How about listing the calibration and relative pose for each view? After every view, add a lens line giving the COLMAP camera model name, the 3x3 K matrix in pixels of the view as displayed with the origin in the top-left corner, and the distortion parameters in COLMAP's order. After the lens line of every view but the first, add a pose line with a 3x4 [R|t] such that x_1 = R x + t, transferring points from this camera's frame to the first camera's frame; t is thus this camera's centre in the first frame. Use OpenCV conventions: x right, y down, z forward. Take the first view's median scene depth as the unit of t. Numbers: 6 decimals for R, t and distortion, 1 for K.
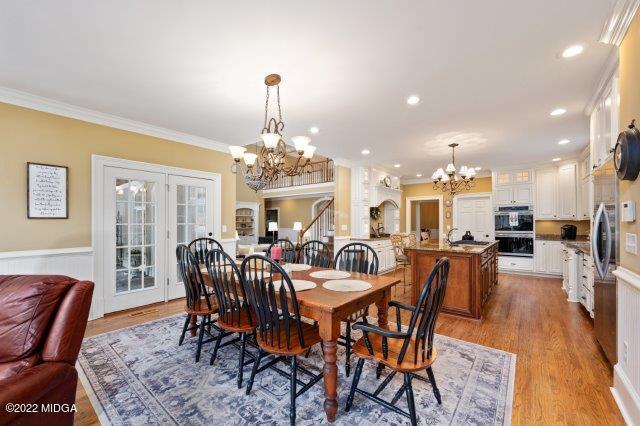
lens RADIAL K [[253.6, 0, 316.1], [0, 253.6, 222.1], [0, 0, 1]] dist [-0.002671, -0.000374]
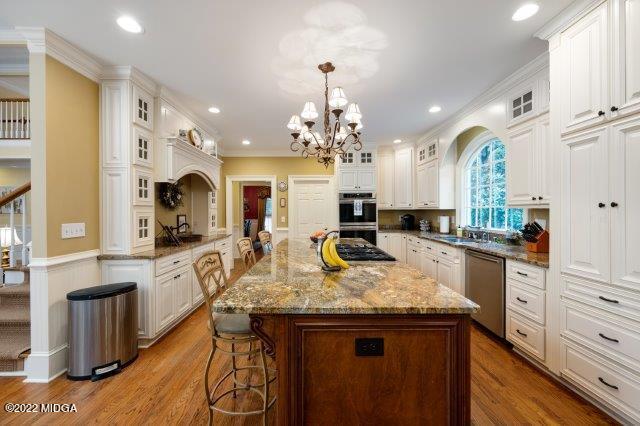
lens RADIAL K [[253.6, 0, 316.5], [0, 253.6, 212.2], [0, 0, 1]] dist [-0.002671, -0.000374]
pose [[0.759271, -0.009732, 0.650701, 0.134632], [0.006848, 0.999952, 0.006965, -0.005151], [-0.650738, -0.000833, 0.759302, 0.456988]]
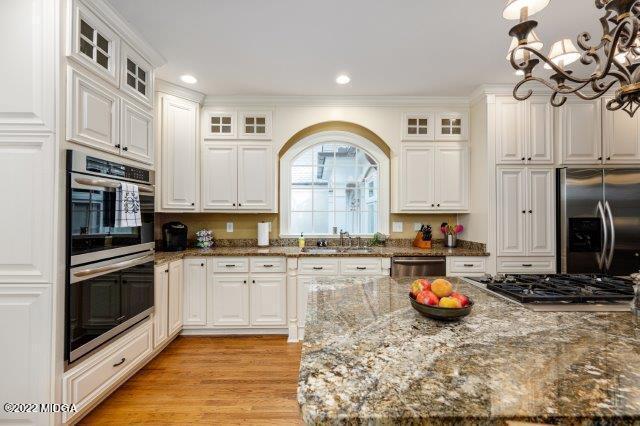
lens RADIAL K [[253.6, 0, 319.4], [0, 253.6, 211.4], [0, 0, 1]] dist [-0.002671, -0.000374]
pose [[-0.651697, 0.007816, 0.758439, 0.413376], [-0.000623, 0.999941, -0.010839, -0.003776], [-0.758479, -0.007536, -0.651654, 1.021182]]
